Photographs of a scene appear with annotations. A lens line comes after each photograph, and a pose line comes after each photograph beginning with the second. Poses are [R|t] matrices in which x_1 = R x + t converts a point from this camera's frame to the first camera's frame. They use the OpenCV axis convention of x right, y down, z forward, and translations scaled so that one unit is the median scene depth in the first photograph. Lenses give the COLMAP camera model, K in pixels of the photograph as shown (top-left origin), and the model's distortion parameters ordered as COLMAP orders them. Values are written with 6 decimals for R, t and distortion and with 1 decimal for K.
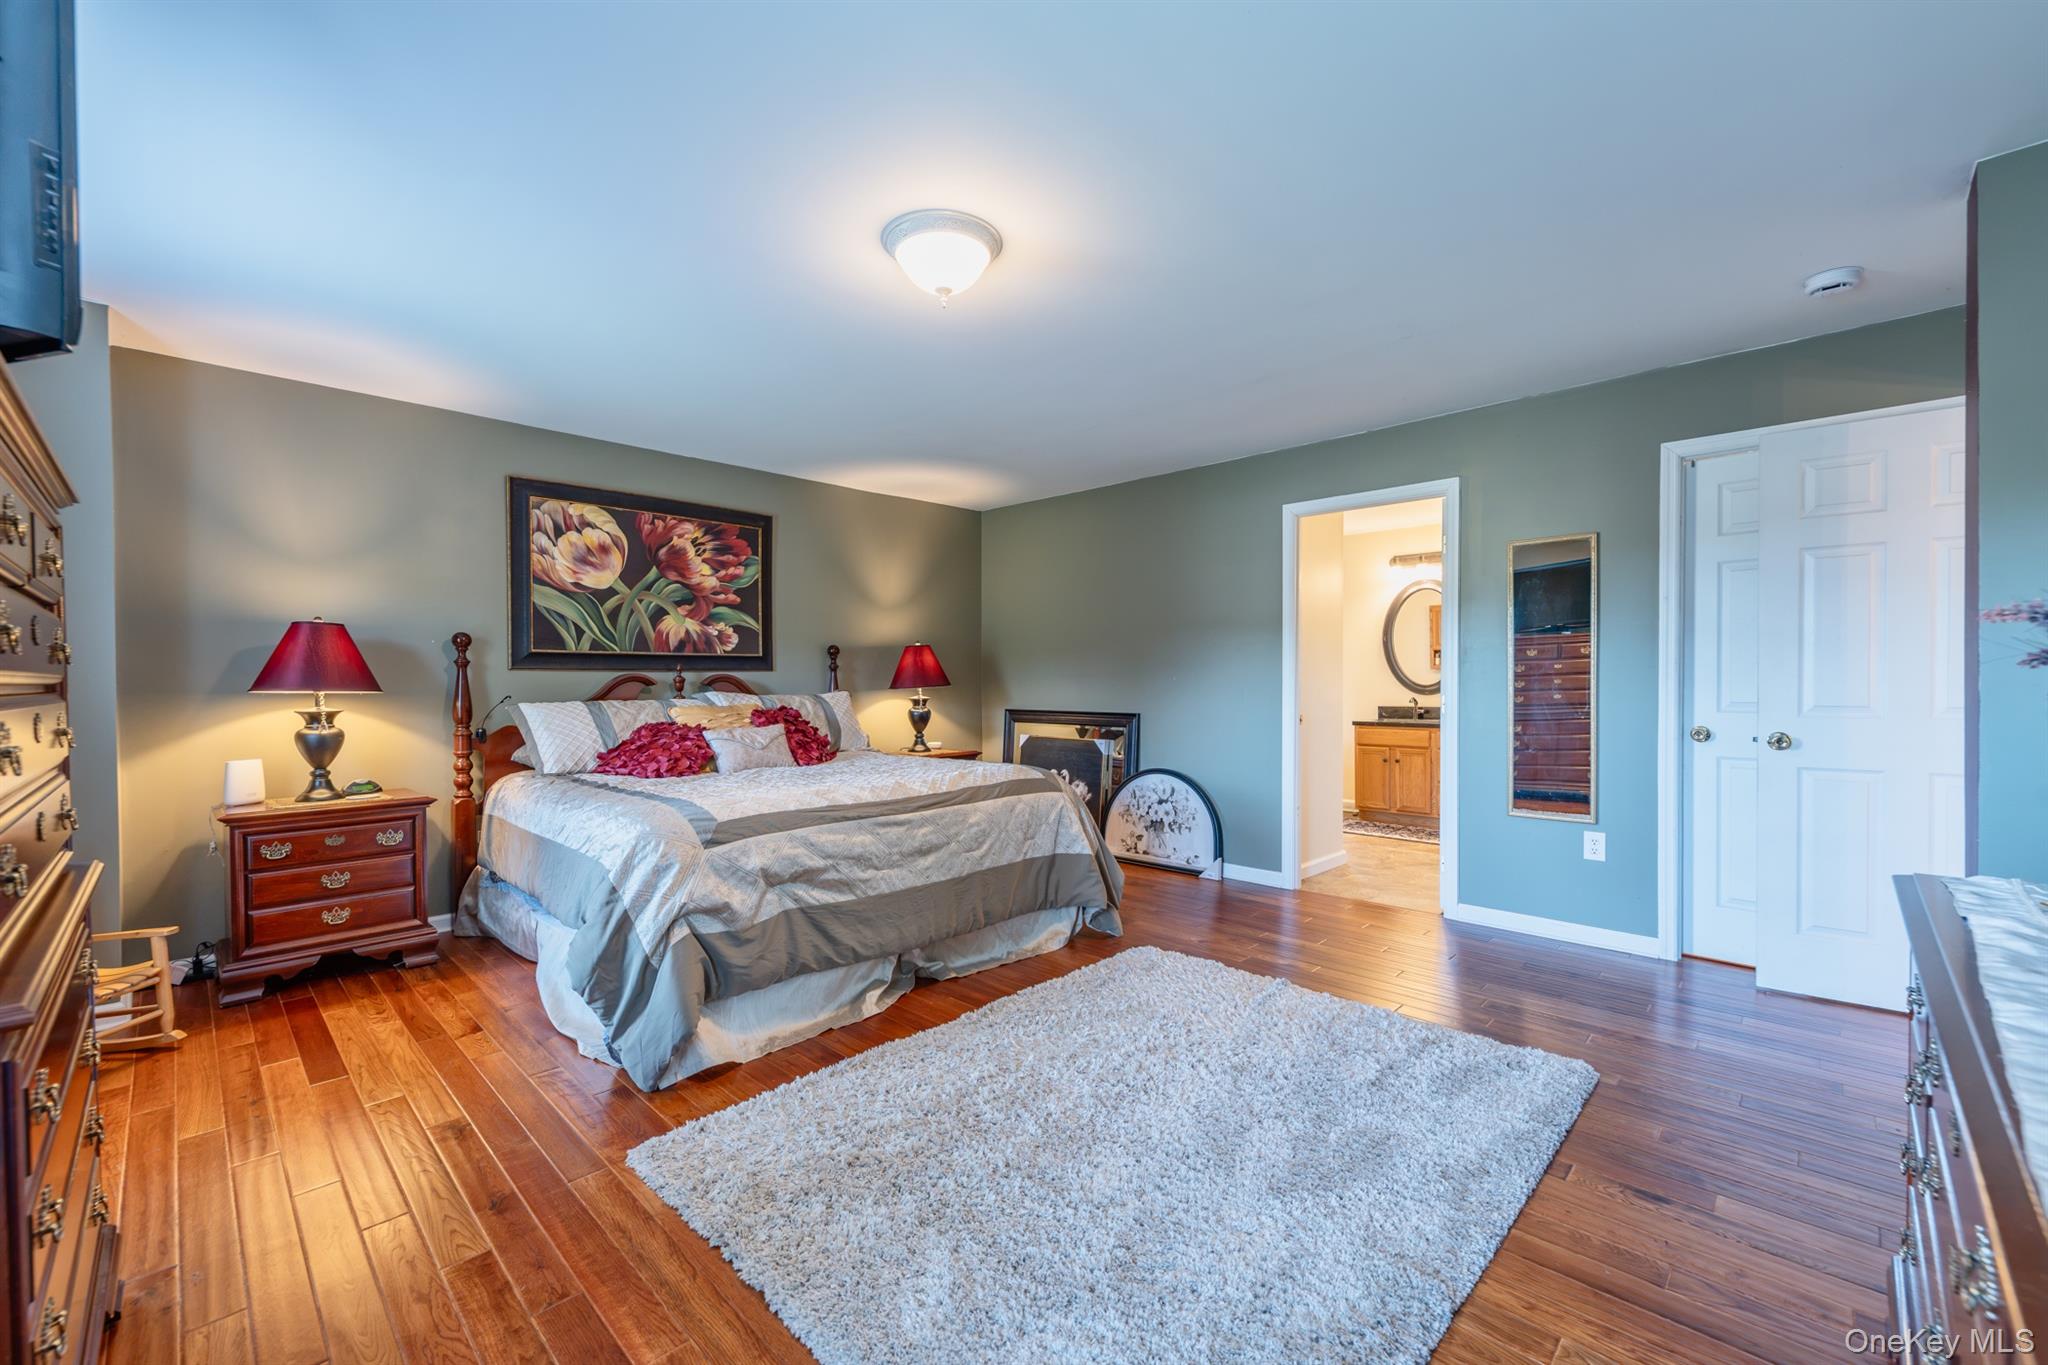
lens RADIAL K [[831.8, 0, 1024.0], [0, 831.8, 682.5], [0, 0, 1]] dist [0.056385, -0.000124]
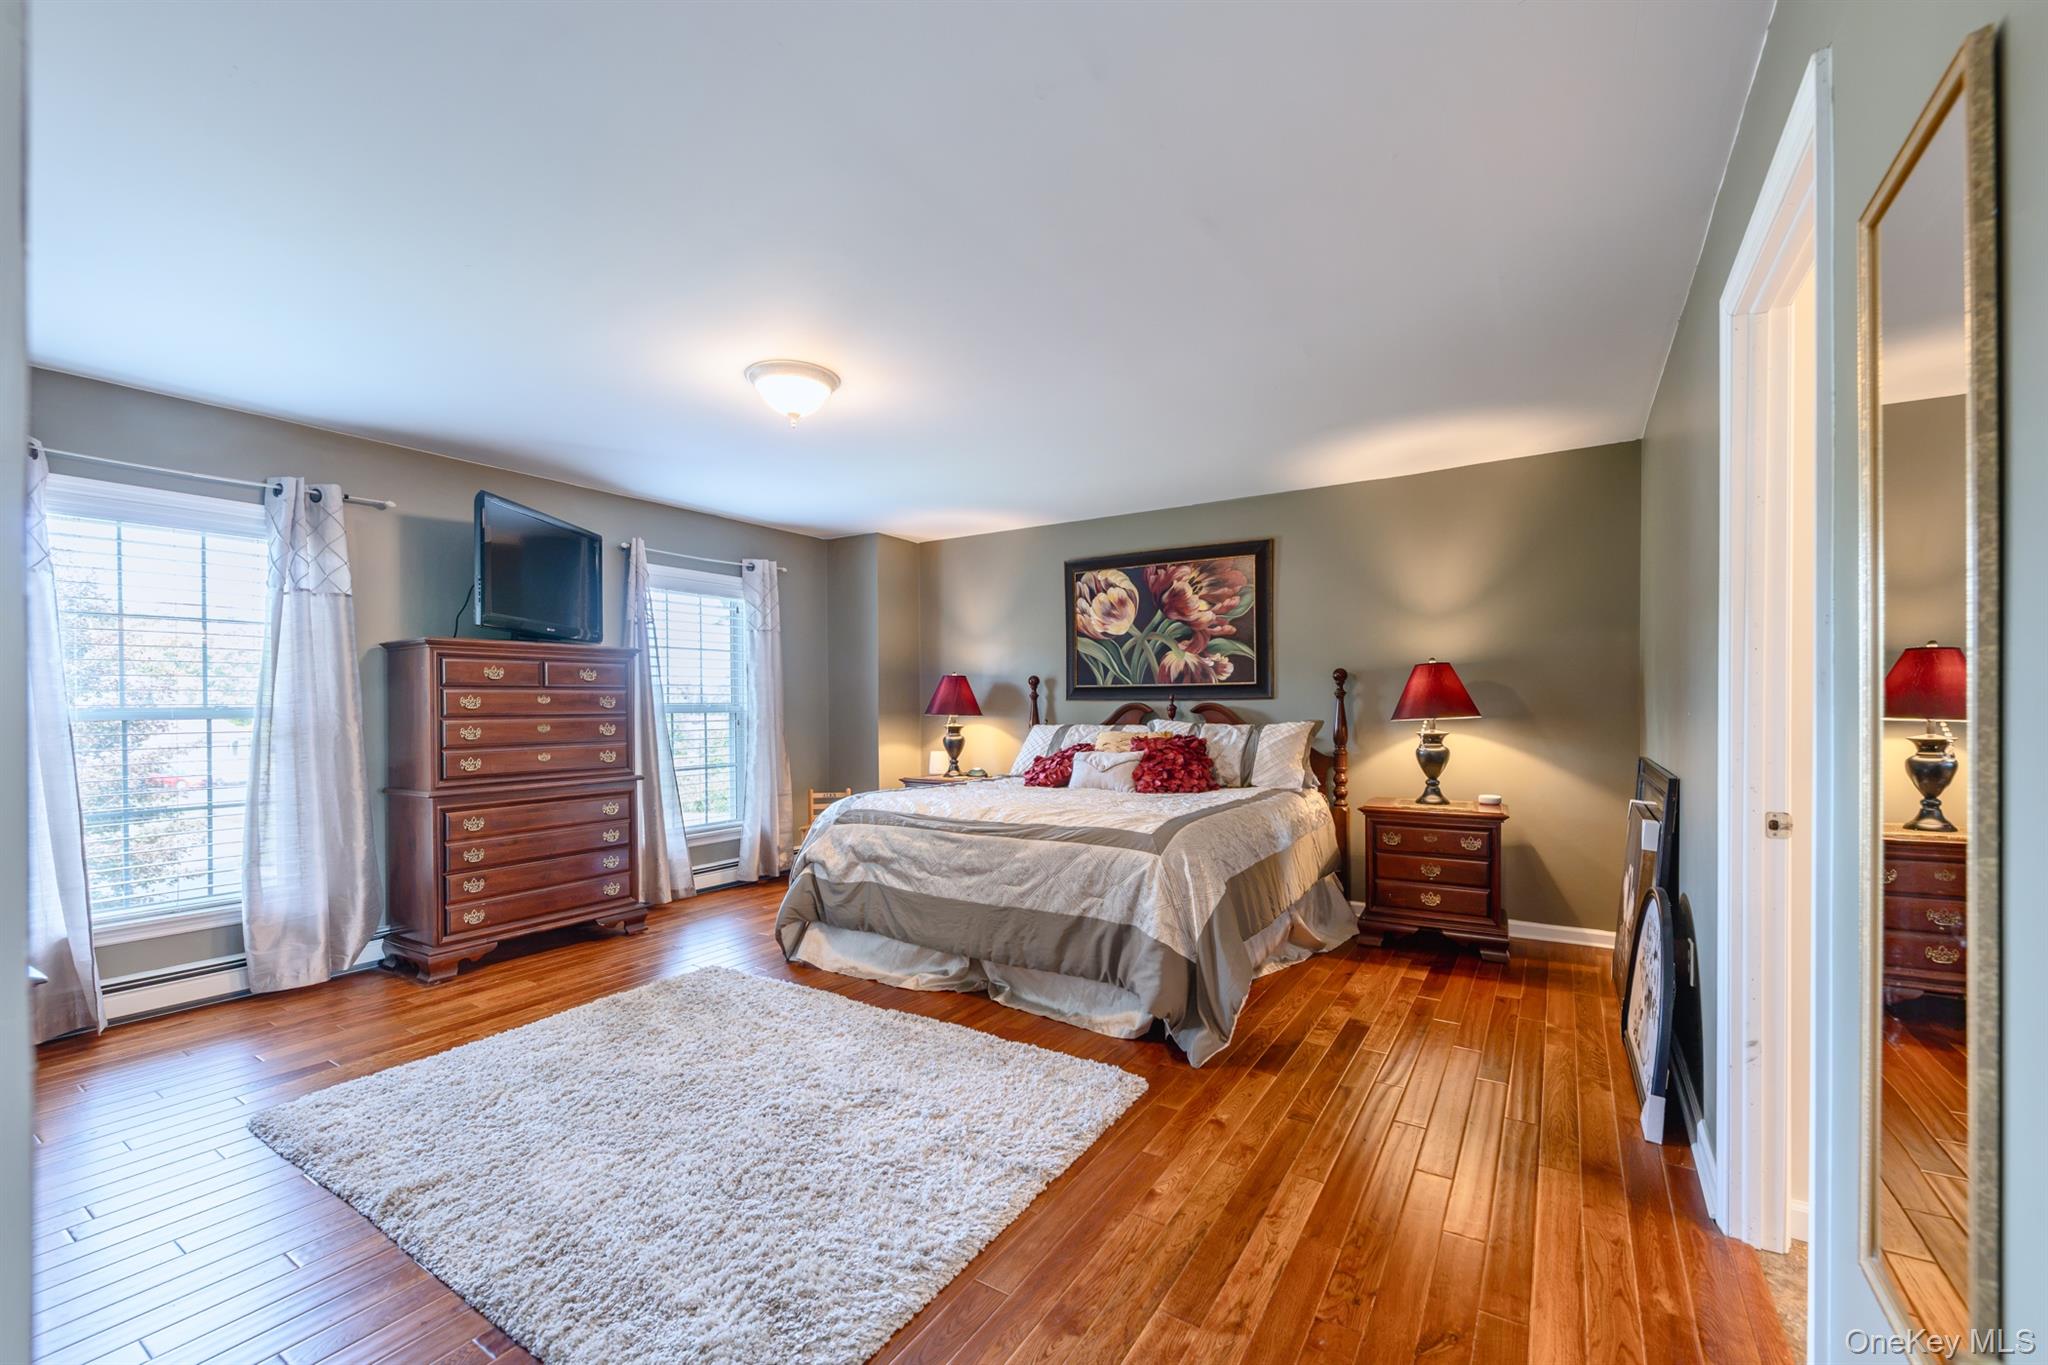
lens RADIAL K [[837.0, 0, 1029.8], [0, 837.0, 710.1], [0, 0, 1]] dist [-0.085741, -0.000035]
pose [[0.214266, 0.004560, -0.976765, 0.667678], [-0.002616, 0.999988, 0.004095, -0.005053], [0.976772, 0.001678, 0.214275, 0.606739]]
